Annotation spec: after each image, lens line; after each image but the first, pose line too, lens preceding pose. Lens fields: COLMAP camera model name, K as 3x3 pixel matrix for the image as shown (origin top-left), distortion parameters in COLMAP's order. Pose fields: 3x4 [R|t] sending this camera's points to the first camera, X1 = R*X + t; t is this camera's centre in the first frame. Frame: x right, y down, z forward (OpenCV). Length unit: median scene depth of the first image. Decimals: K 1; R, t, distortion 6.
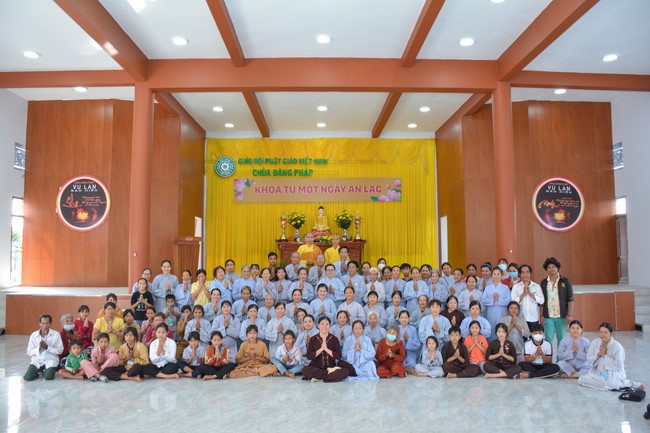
lens RADIAL K [[530.8, 0, 327.7], [0, 530.8, 213.2], [0, 0, 1]] dist [-0.130764, 0.100970]
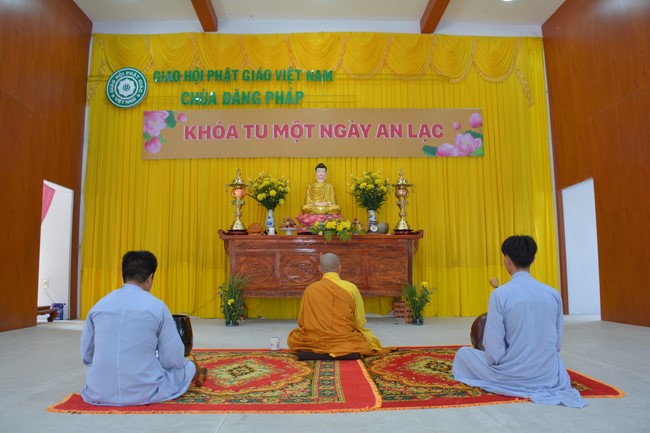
lens RADIAL K [[530.8, 0, 326.3], [0, 530.8, 215.7], [0, 0, 1]] dist [-0.130764, 0.100970]
pose [[0.999969, -0.003628, 0.007059, -0.010801], [0.003913, 0.999160, -0.040786, 0.052186], [-0.006905, 0.040812, 0.999143, 0.516700]]
